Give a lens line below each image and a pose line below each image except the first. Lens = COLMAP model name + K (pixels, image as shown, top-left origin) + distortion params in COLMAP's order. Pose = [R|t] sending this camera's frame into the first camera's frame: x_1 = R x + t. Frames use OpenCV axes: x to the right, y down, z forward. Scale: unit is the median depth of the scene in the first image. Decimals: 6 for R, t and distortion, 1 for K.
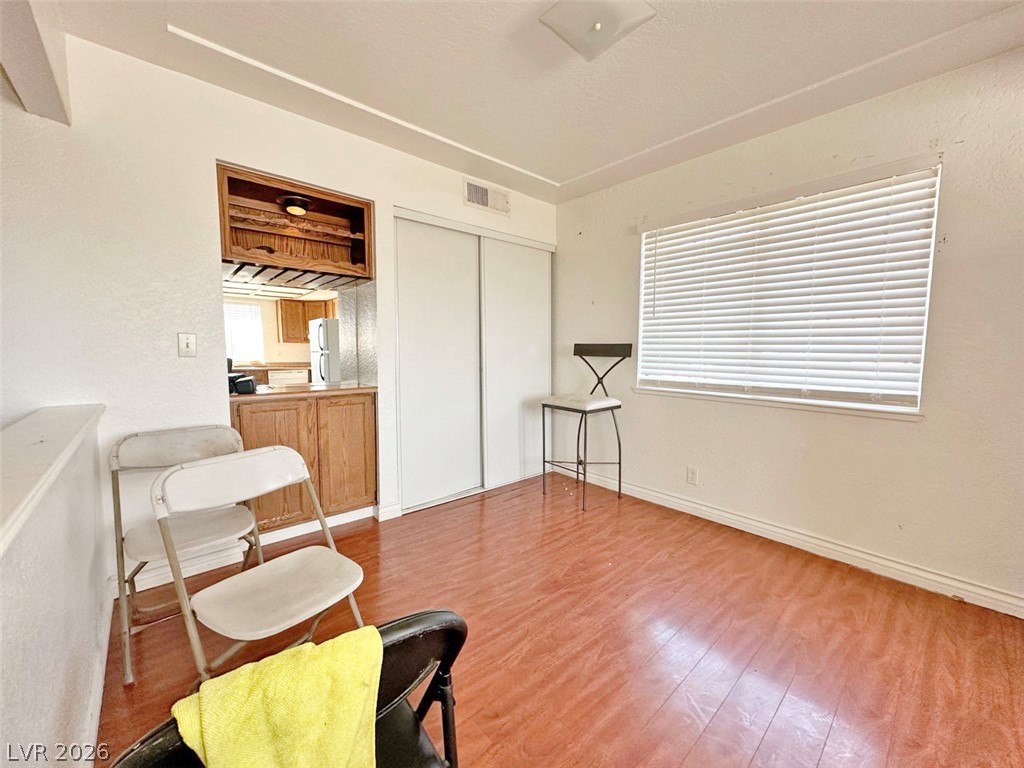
lens RADIAL K [[410.8, 0, 513.7], [0, 410.8, 381.6], [0, 0, 1]] dist [0.000594, -0.000372]
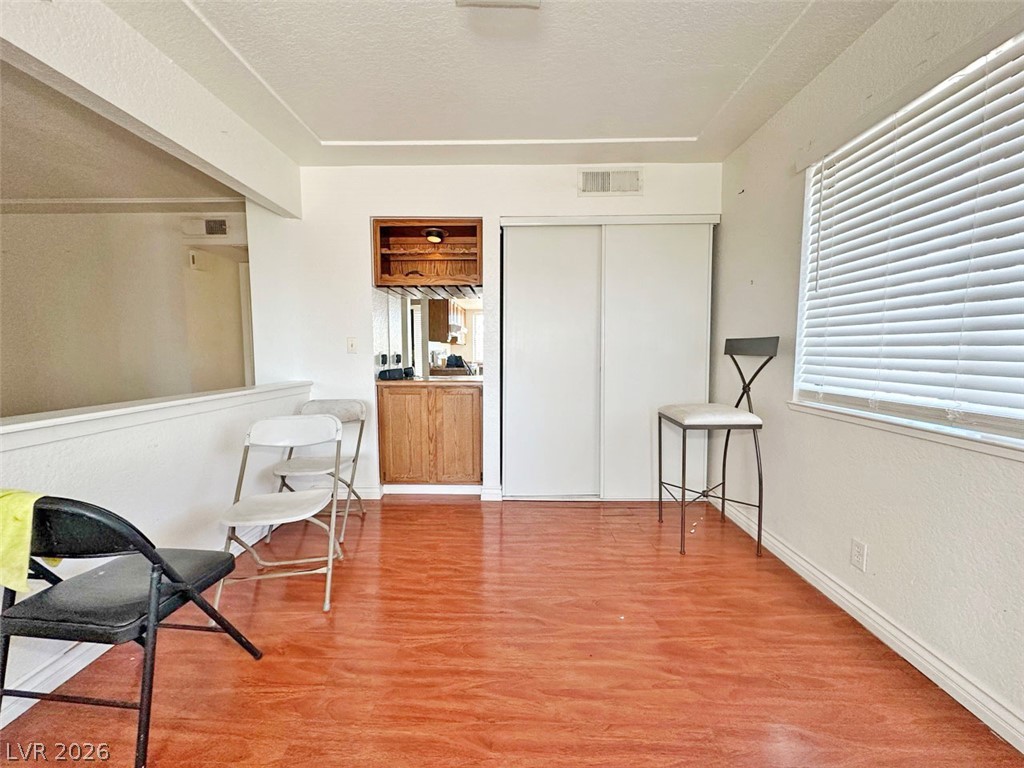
lens RADIAL K [[410.8, 0, 512.8], [0, 410.8, 382.2], [0, 0, 1]] dist [0.000594, -0.000372]
pose [[0.728710, 0.047761, -0.683155, 0.451288], [-0.049915, 0.998616, 0.016572, -0.005991], [0.683001, 0.022023, 0.730086, 0.207101]]
